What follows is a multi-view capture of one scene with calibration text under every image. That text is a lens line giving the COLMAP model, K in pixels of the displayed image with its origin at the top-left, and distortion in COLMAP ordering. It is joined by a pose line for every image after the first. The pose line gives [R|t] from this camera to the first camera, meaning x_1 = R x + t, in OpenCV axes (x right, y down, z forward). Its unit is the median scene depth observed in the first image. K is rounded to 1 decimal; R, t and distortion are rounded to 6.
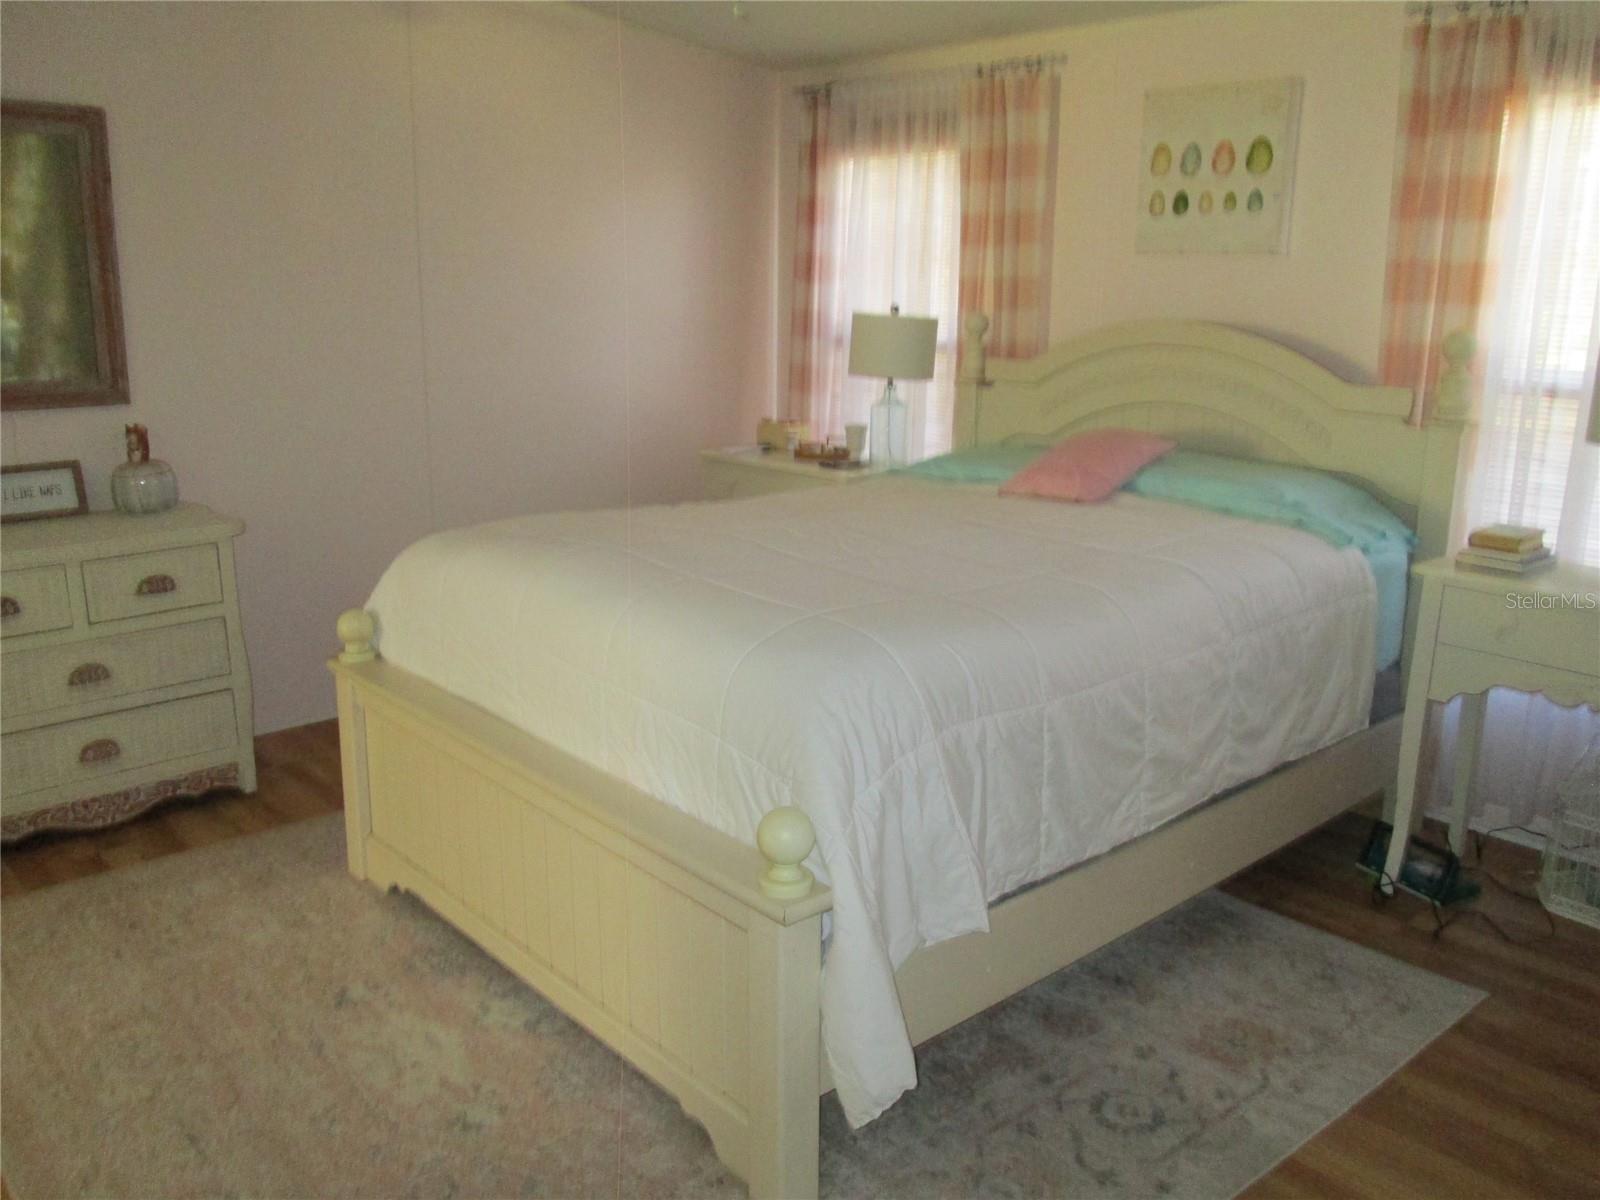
lens RADIAL K [[1316.8, 0, 793.7], [0, 1316.8, 593.5], [0, 0, 1]] dist [-0.072048, 0.049652]
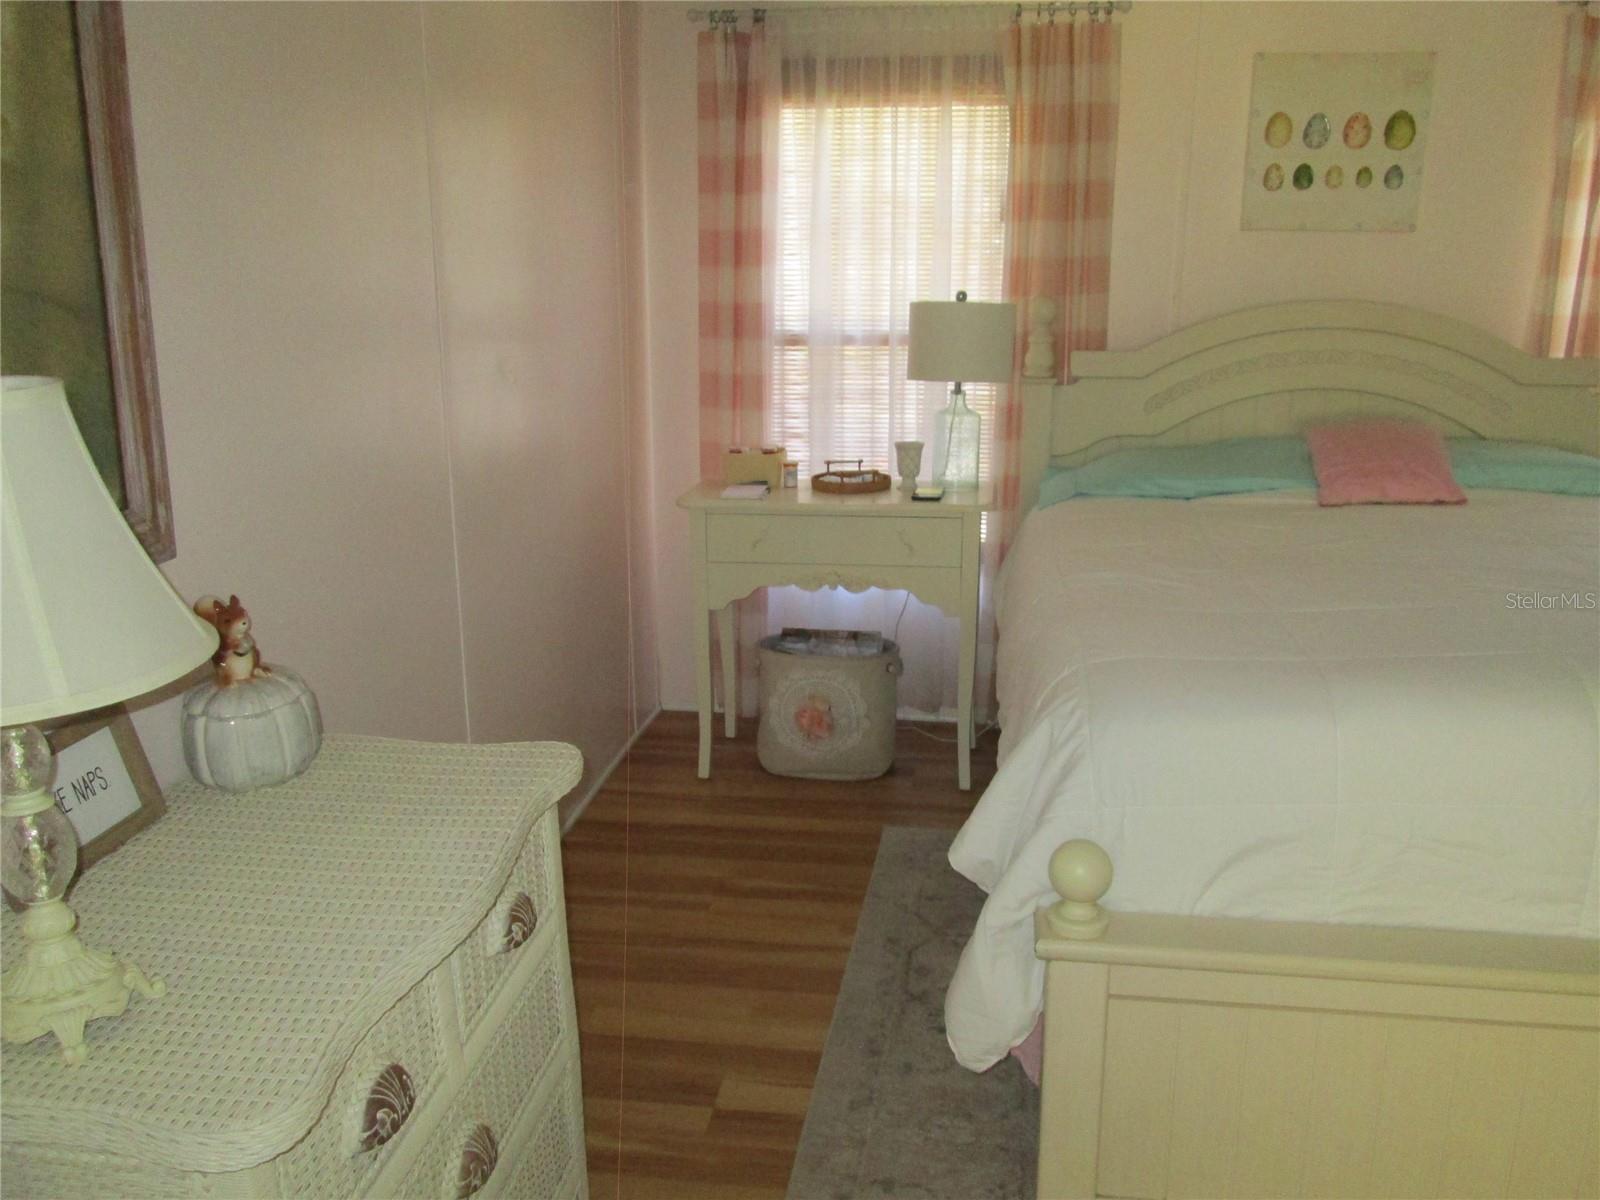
lens RADIAL K [[1316.8, 0, 800.0], [0, 1316.8, 601.0], [0, 0, 1]] dist [-0.072048, 0.049652]
pose [[0.765386, -0.175741, 0.619112, -0.559629], [0.163181, 0.983551, 0.077456, -0.115838], [-0.622541, 0.041744, 0.781473, 0.453448]]
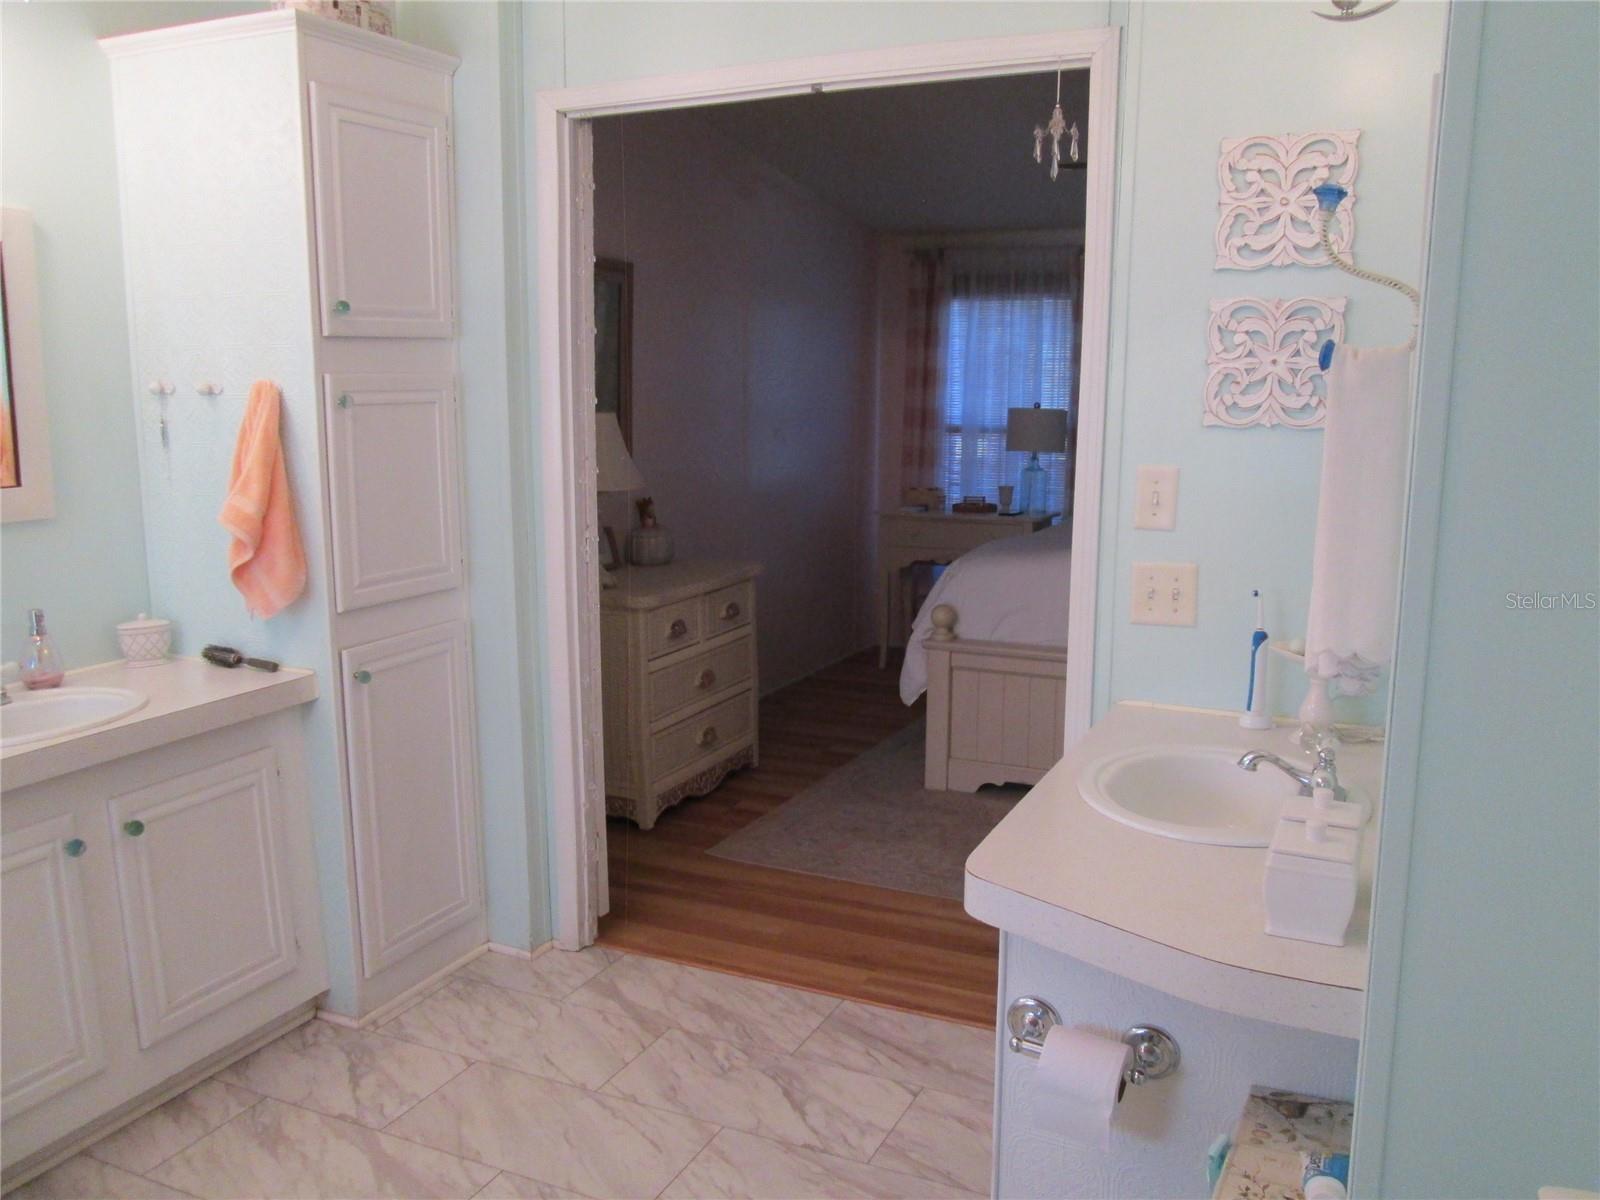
lens RADIAL K [[1316.8, 0, 798.4], [0, 1316.8, 608.1], [0, 0, 1]] dist [-0.072048, 0.049652]
pose [[0.921986, -0.076372, 0.379618, -0.774433], [0.101890, 0.993658, -0.047557, 0.052468], [-0.373579, 0.082526, 0.923920, -0.245566]]
